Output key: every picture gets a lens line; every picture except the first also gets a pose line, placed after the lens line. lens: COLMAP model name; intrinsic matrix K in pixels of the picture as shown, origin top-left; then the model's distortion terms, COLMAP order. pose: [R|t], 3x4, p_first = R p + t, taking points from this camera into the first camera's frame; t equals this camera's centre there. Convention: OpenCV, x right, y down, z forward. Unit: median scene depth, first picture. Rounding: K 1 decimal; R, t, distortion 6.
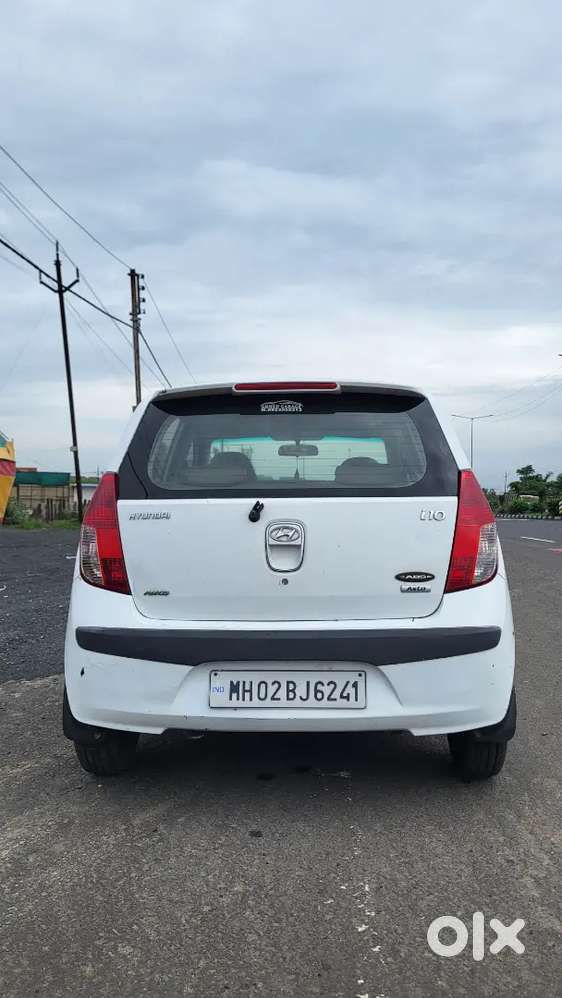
lens RADIAL K [[776.2, 0, 287.6], [0, 776.2, 501.6], [0, 0, 1]] dist [0.075409, -0.073668]
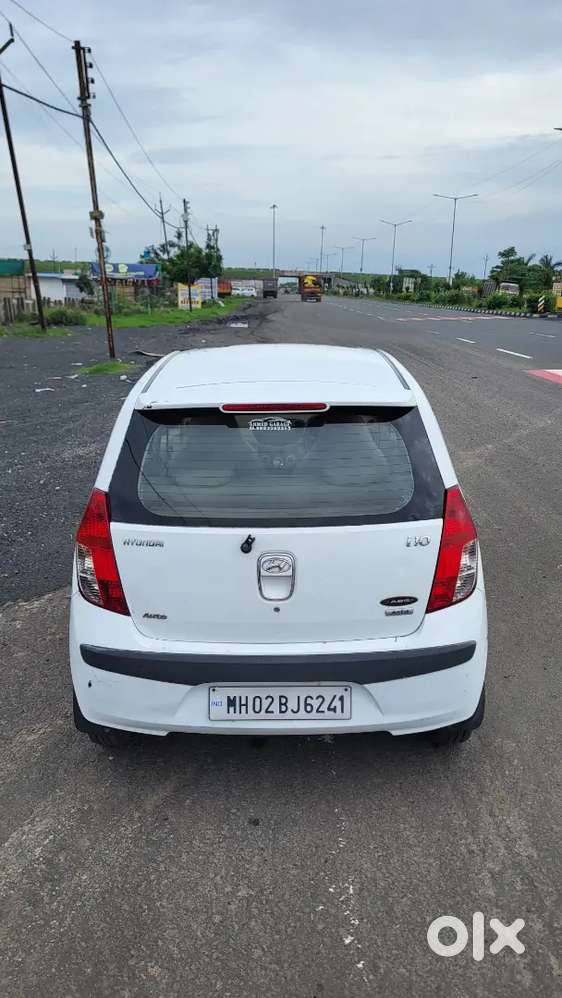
lens RADIAL K [[778.2, 0, 281.9], [0, 778.2, 517.4], [0, 0, 1]] dist [0.071436, -0.069722]
pose [[0.999514, -0.013534, 0.028067, -0.023984], [0.004875, 0.957582, 0.288121, -0.316341], [-0.030776, -0.287844, 0.957183, 0.020900]]
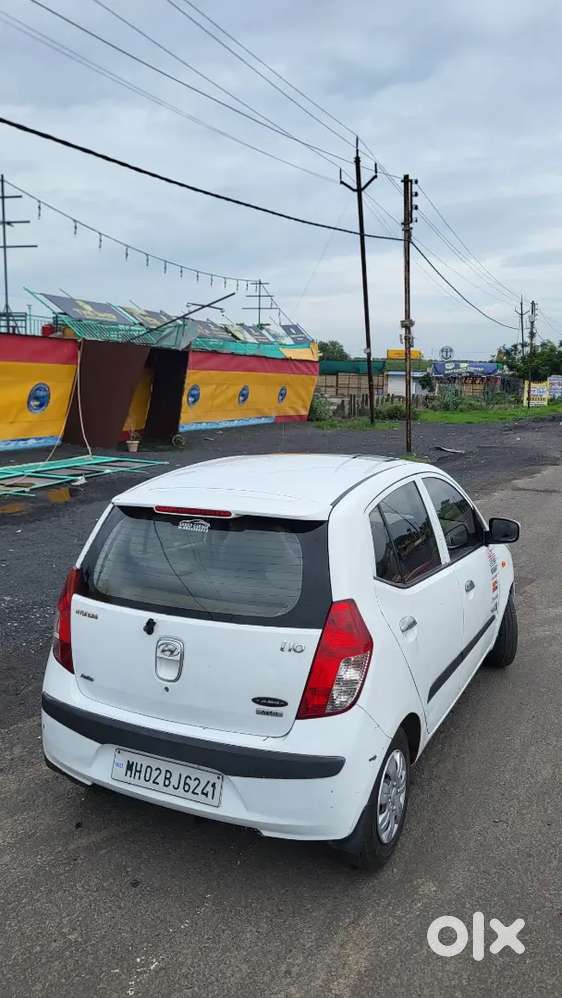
lens RADIAL K [[776.2, 0, 287.6], [0, 776.2, 501.6], [0, 0, 1]] dist [0.075409, -0.073668]
pose [[0.913583, 0.065934, -0.401271, 0.613129], [-0.002351, 0.987608, 0.156923, -0.360665], [0.406645, -0.142419, 0.902417, 0.038701]]
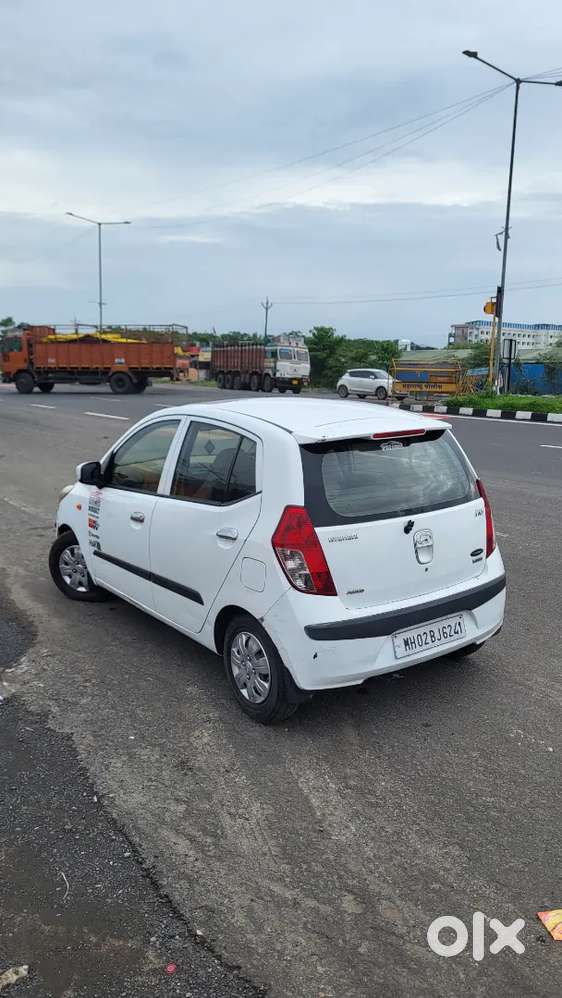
lens RADIAL K [[776.2, 0, 287.6], [0, 776.2, 501.6], [0, 0, 1]] dist [0.075409, -0.073668]
pose [[0.783843, -0.122365, 0.608784, -1.118319], [0.003572, 0.981264, 0.192633, -0.320626], [-0.620949, -0.148820, 0.769594, 0.004996]]
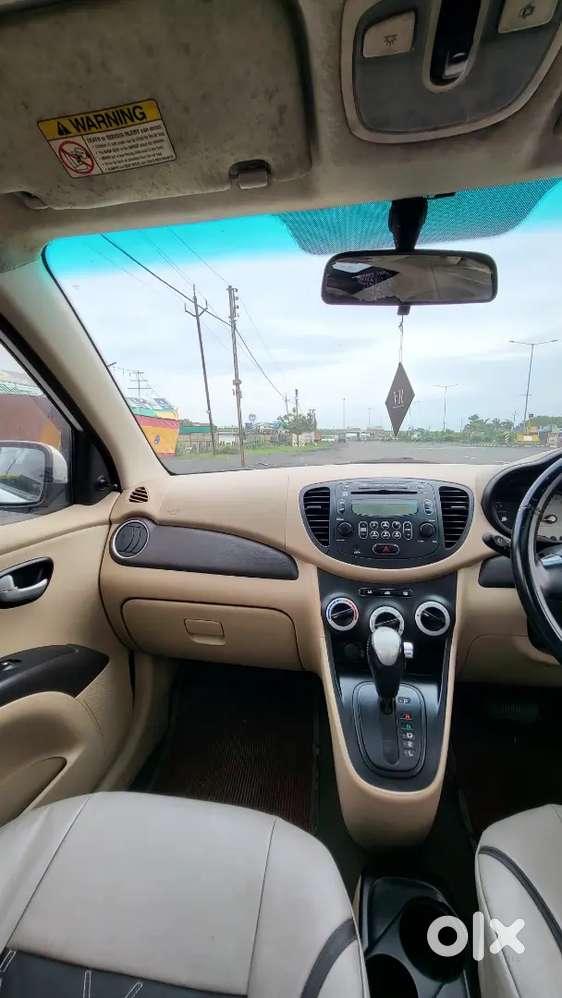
lens RADIAL K [[400.7, 0, 279.3], [0, 400.7, 493.0], [0, 0, 1]] dist [0.000354, 0.000002]
pose [[0.990341, -0.004828, -0.138567, -0.013549], [0.023280, 0.990996, 0.131854, -0.037370], [0.136682, -0.133806, 0.981536, 1.555885]]
